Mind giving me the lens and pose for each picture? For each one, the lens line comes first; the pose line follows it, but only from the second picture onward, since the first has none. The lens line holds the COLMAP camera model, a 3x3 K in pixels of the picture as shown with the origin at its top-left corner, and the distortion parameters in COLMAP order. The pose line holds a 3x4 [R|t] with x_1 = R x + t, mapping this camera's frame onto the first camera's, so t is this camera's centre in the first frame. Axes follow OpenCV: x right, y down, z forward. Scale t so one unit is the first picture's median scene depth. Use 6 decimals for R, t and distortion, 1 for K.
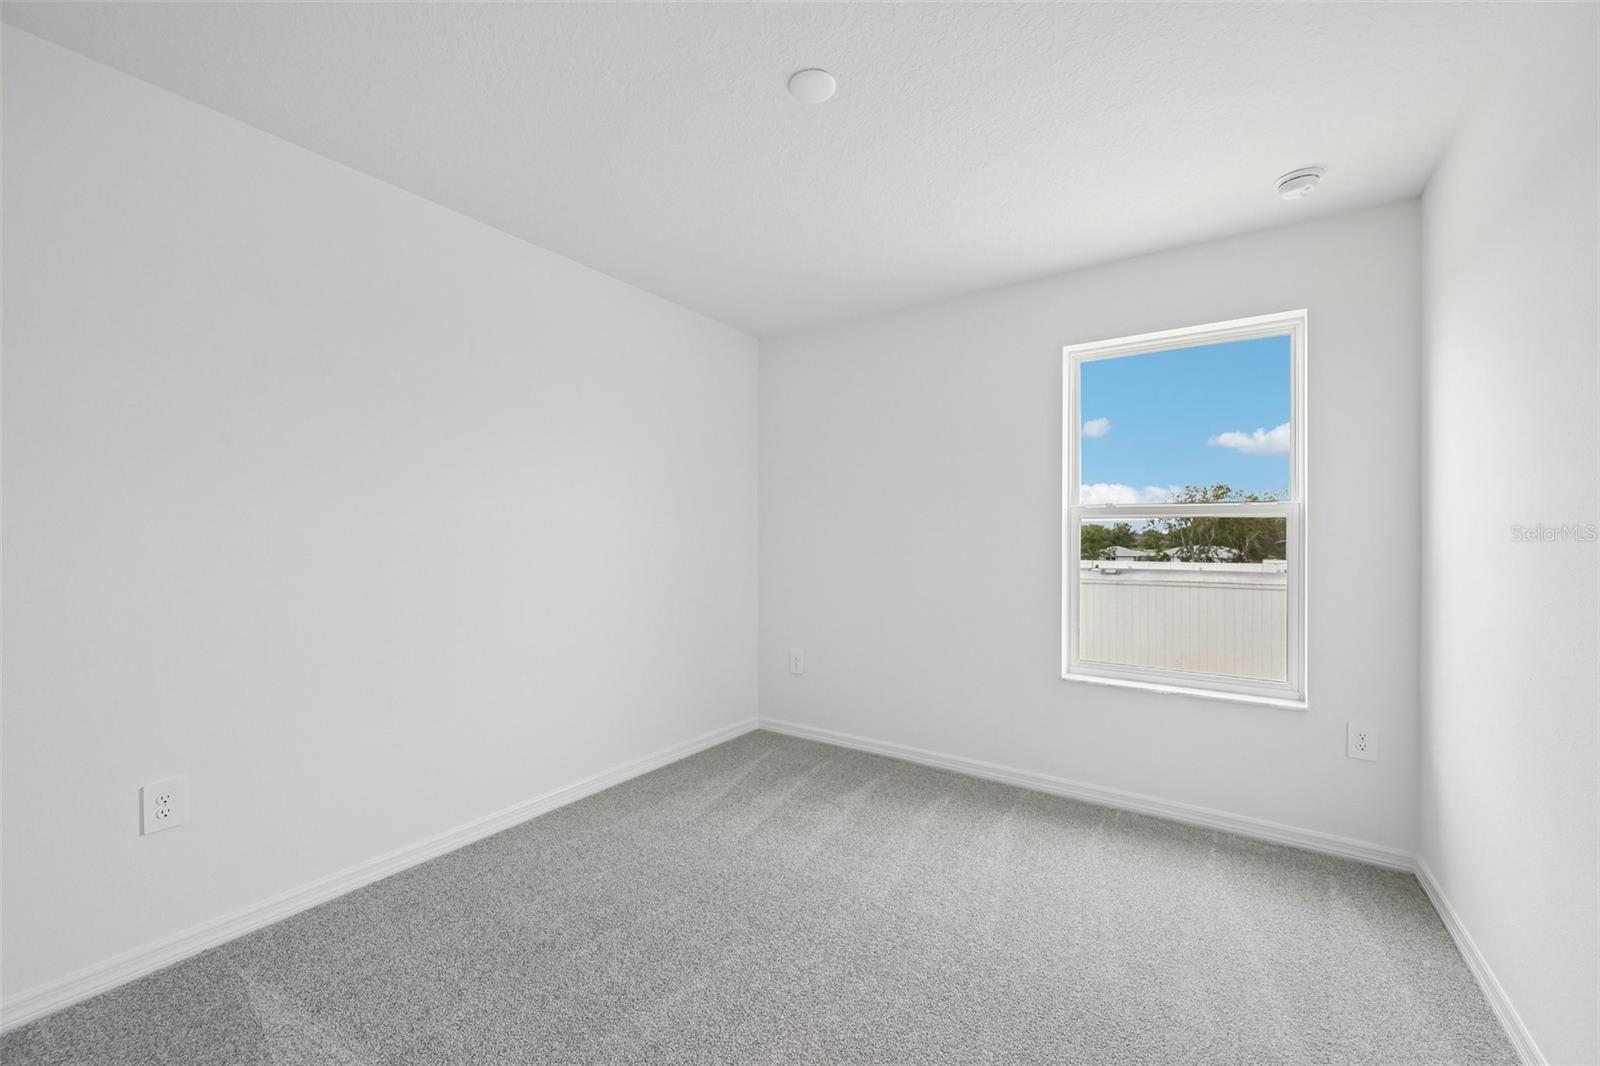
lens RADIAL K [[640.6, 0, 813.3], [0, 640.6, 533.5], [0, 0, 1]] dist [0.003610, 0.000173]
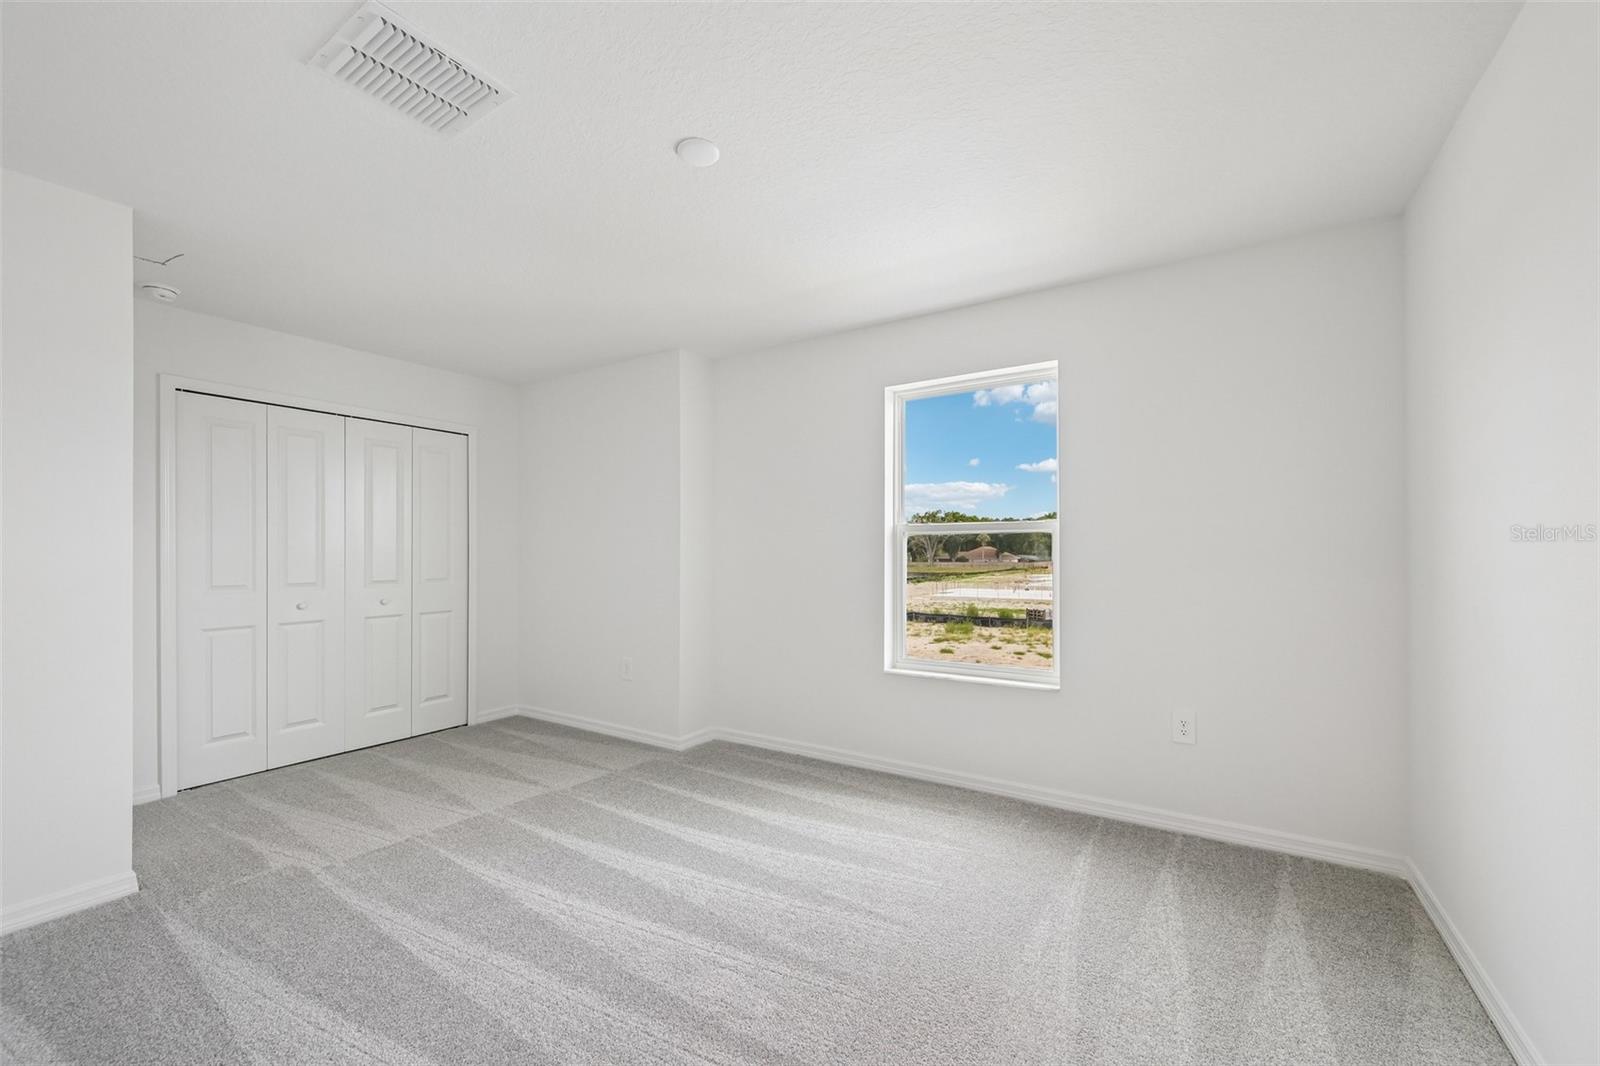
lens RADIAL K [[640.6, 0, 814.8], [0, 640.6, 544.8], [0, 0, 1]] dist [0.003610, 0.000173]
pose [[0.999858, -0.009744, 0.013723, 0.233775], [0.009846, 0.999924, -0.007407, 0.002580], [-0.013650, 0.007541, 0.999878, -0.160351]]
